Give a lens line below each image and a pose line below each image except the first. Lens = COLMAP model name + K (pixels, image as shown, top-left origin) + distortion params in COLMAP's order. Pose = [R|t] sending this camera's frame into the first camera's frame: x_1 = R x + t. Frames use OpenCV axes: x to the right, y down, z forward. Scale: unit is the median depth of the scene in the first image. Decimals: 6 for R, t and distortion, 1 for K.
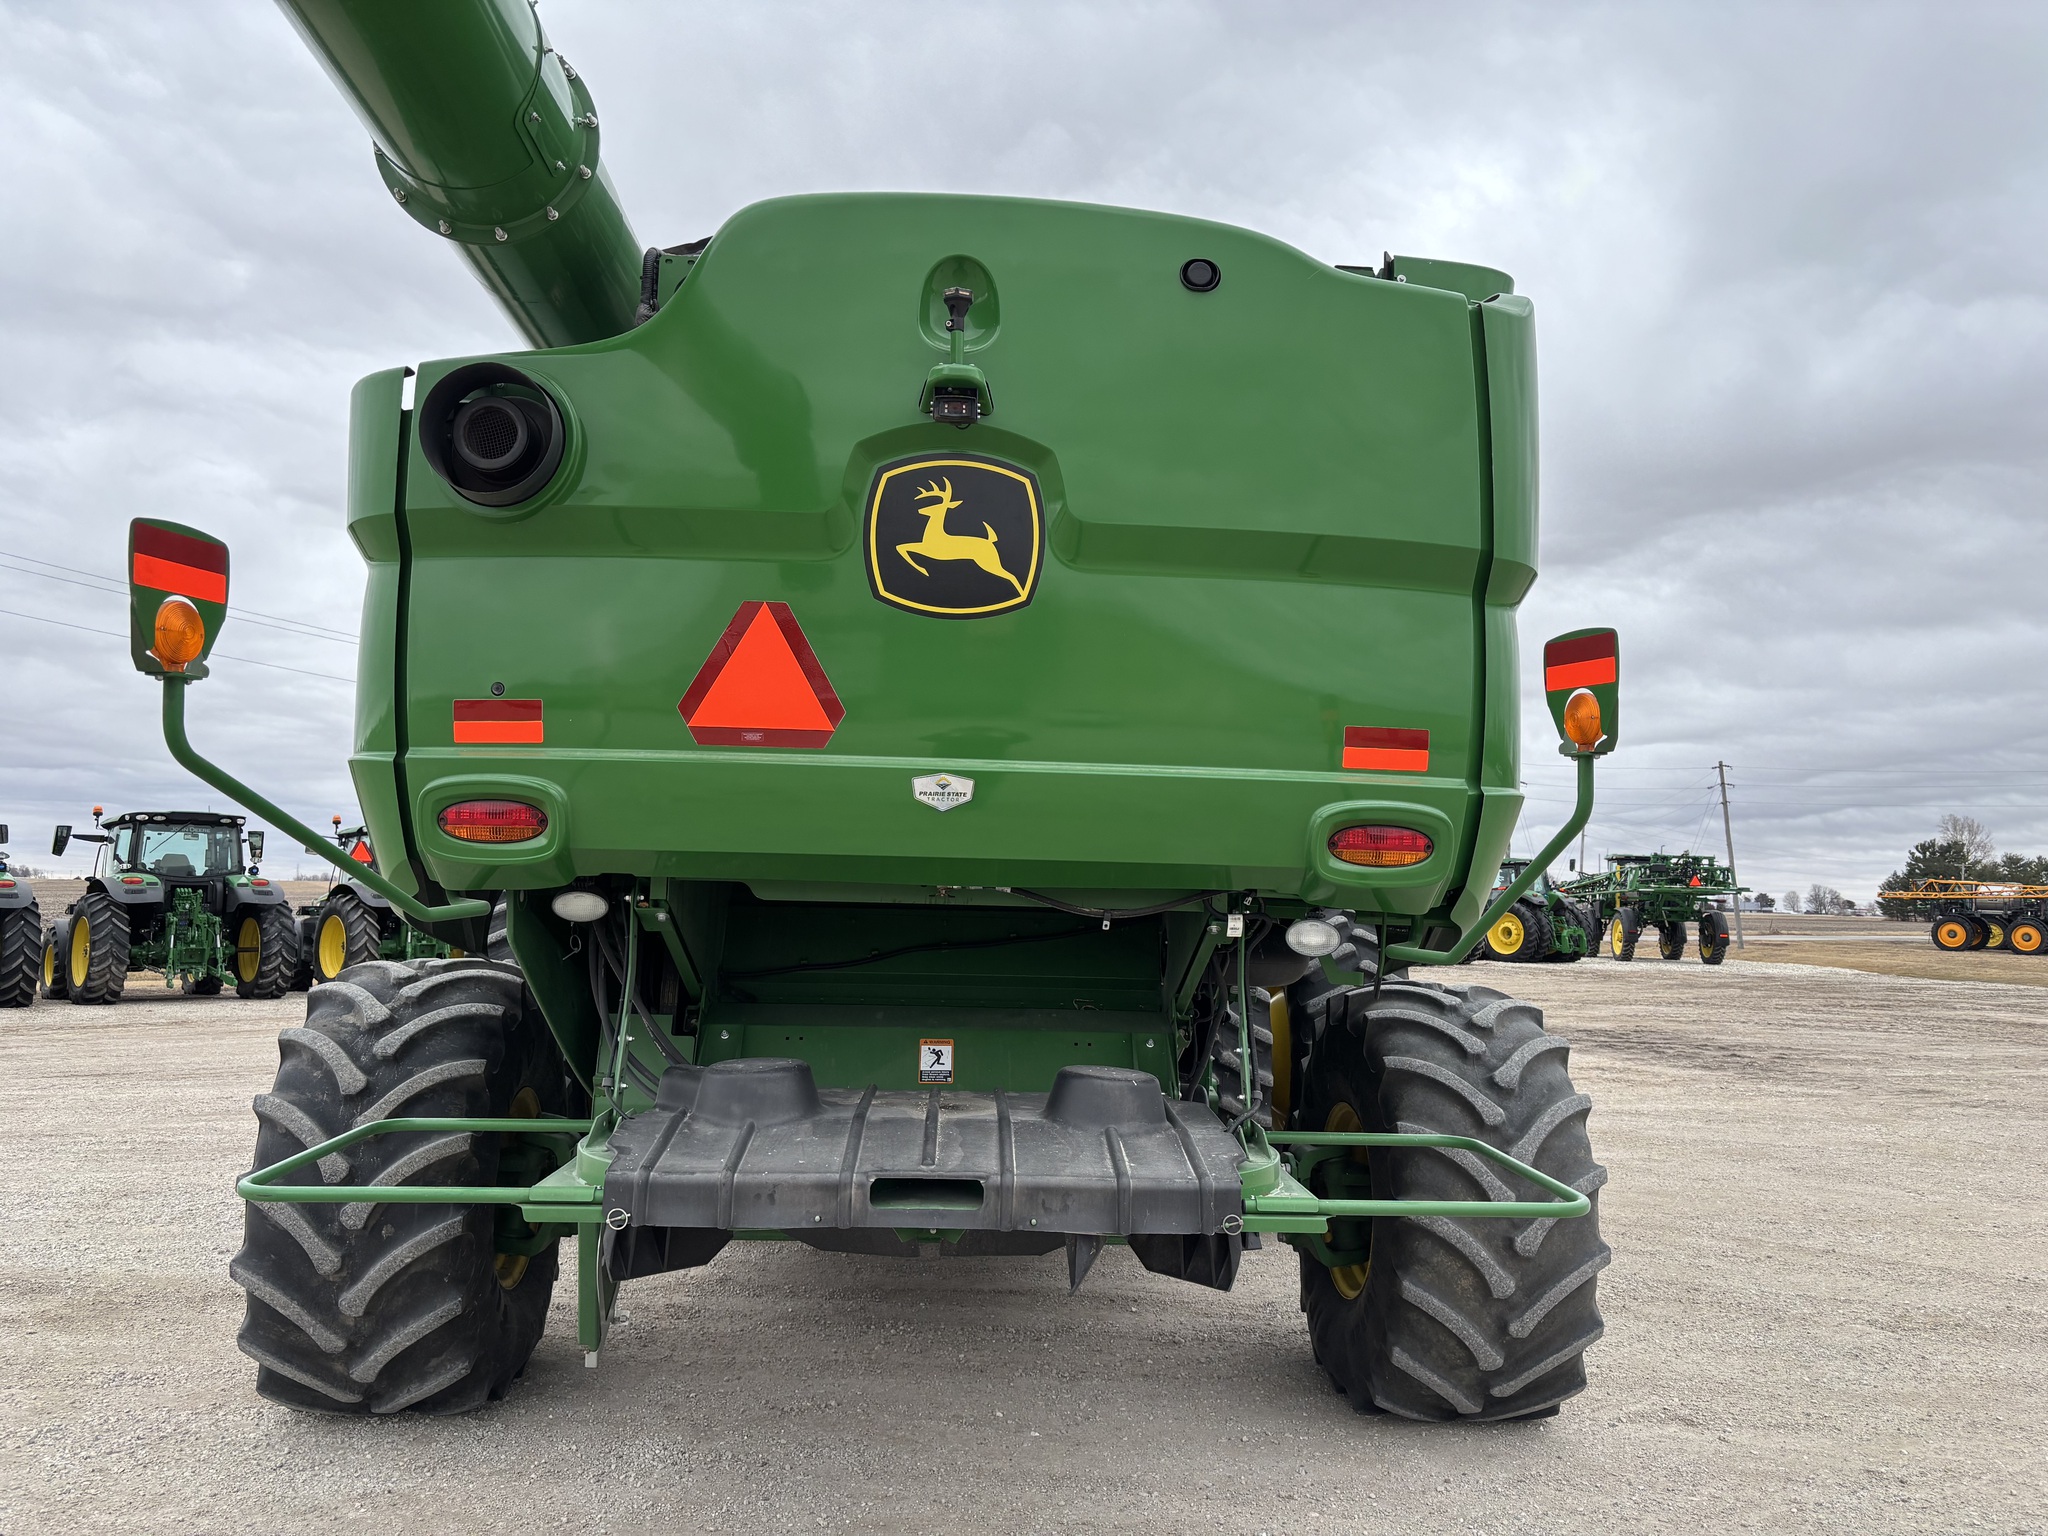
lens RADIAL K [[1582.0, 0, 1043.0], [0, 1582.0, 768.2], [0, 0, 1]] dist [0.031846, -0.029757]
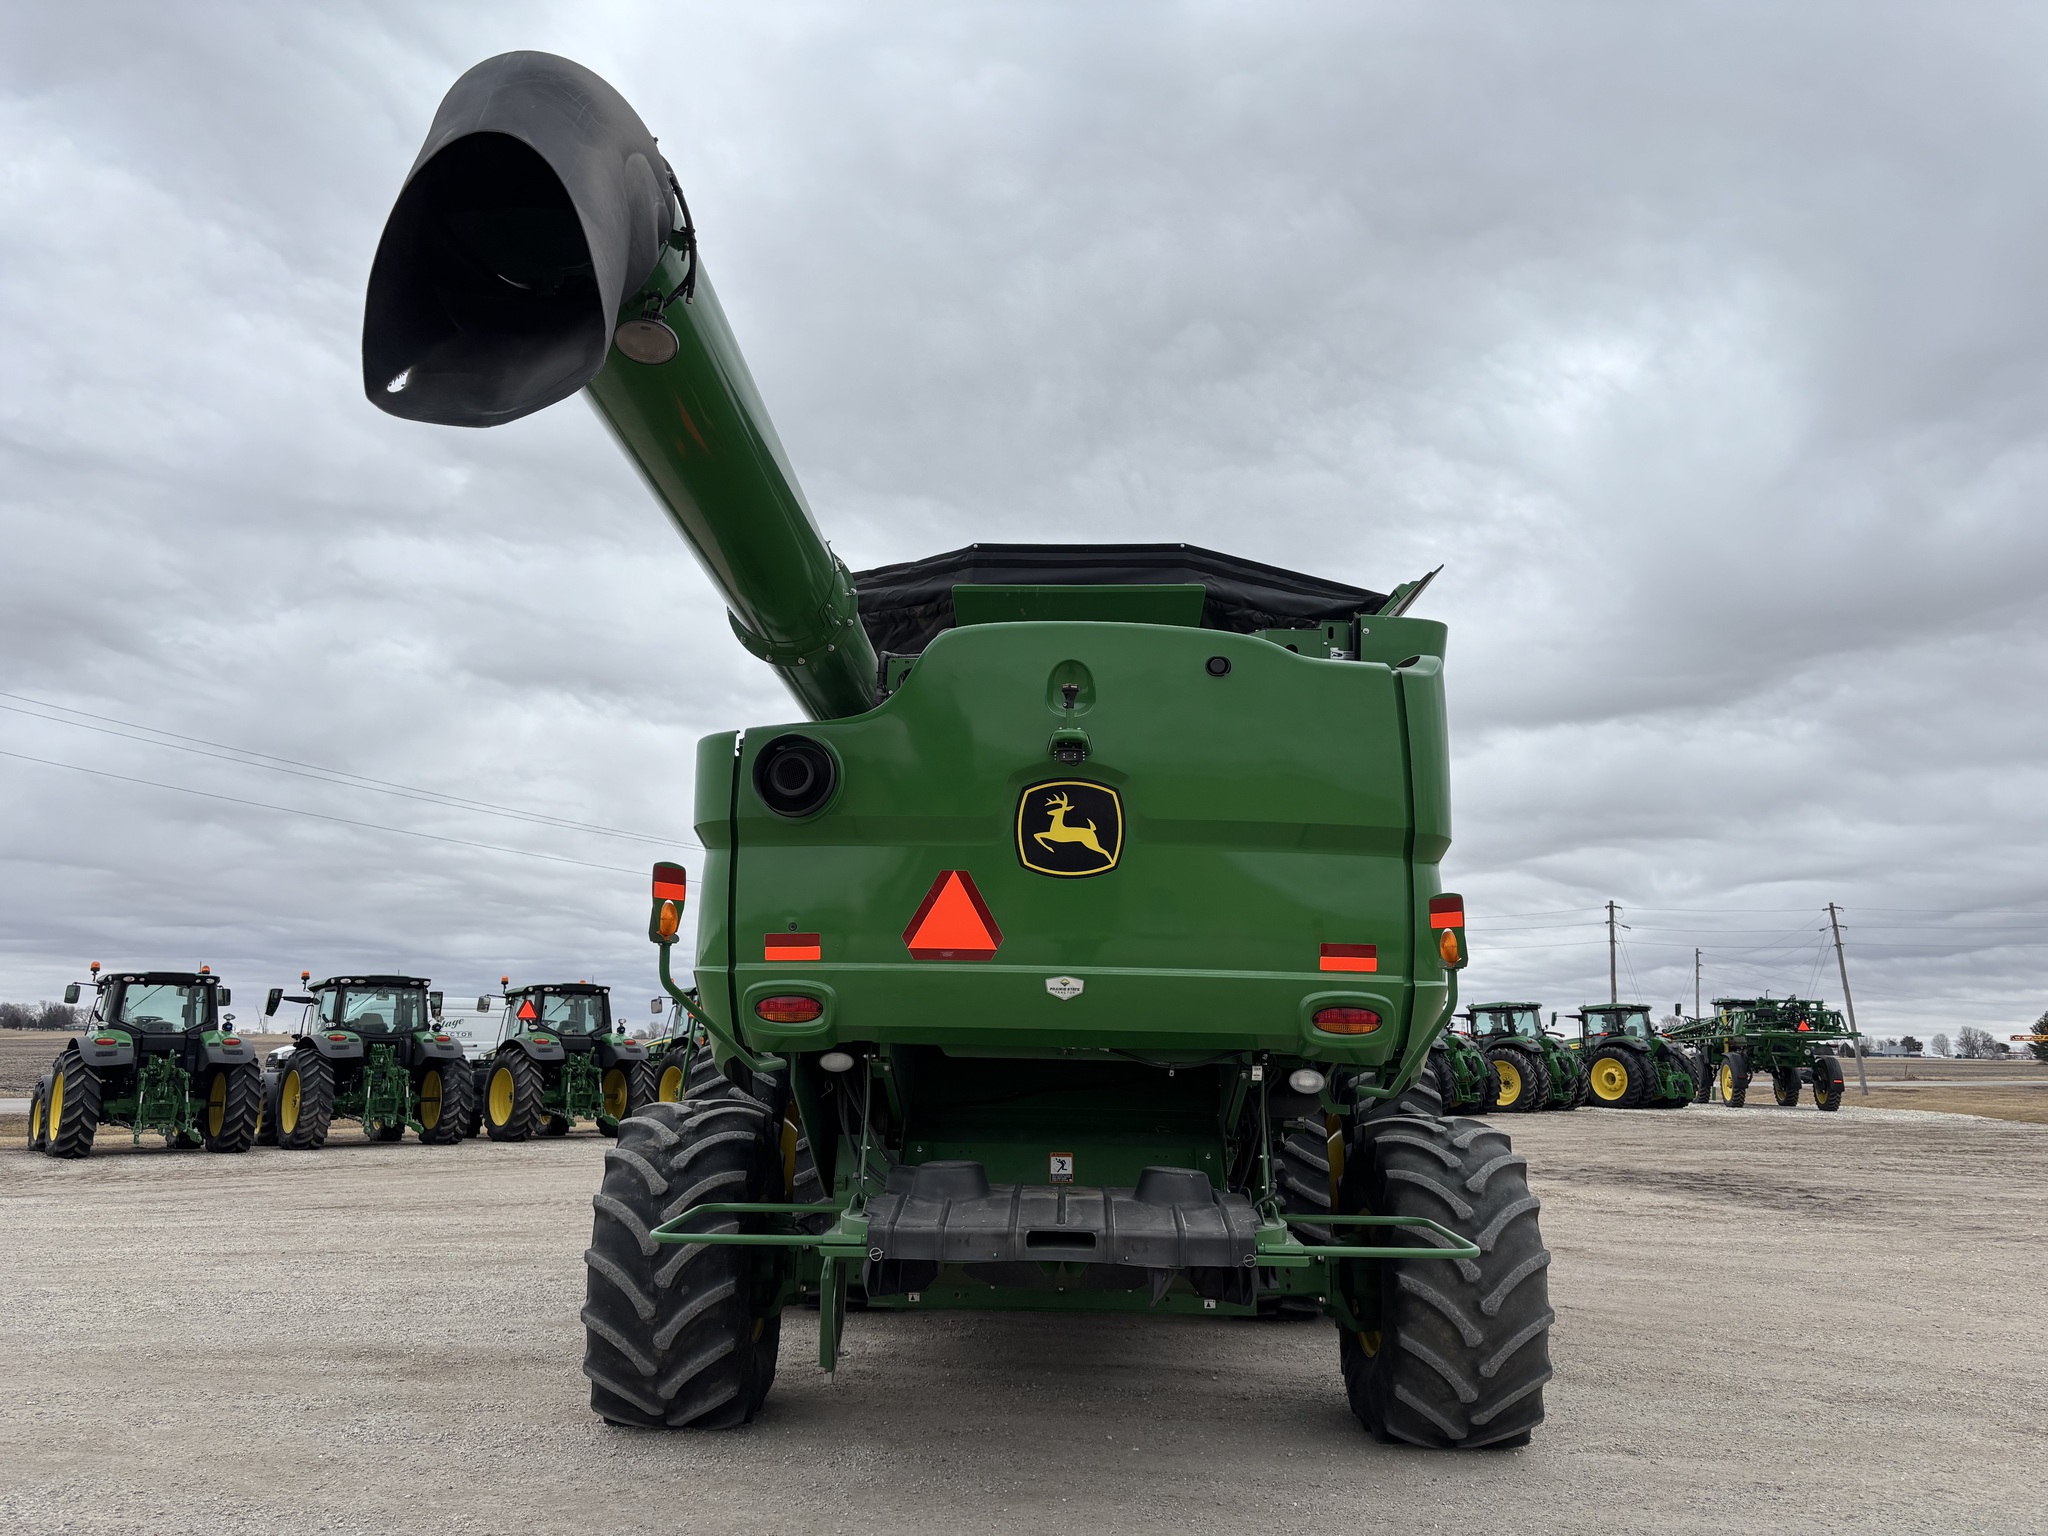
lens RADIAL K [[1582.0, 0, 1021.3], [0, 1582.0, 753.8], [0, 0, 1]] dist [0.031846, -0.029757]
pose [[0.996783, -0.020846, -0.077384, 0.017081], [0.012997, 0.994844, -0.100580, -0.048821], [0.079082, 0.099250, 0.991915, -0.494751]]
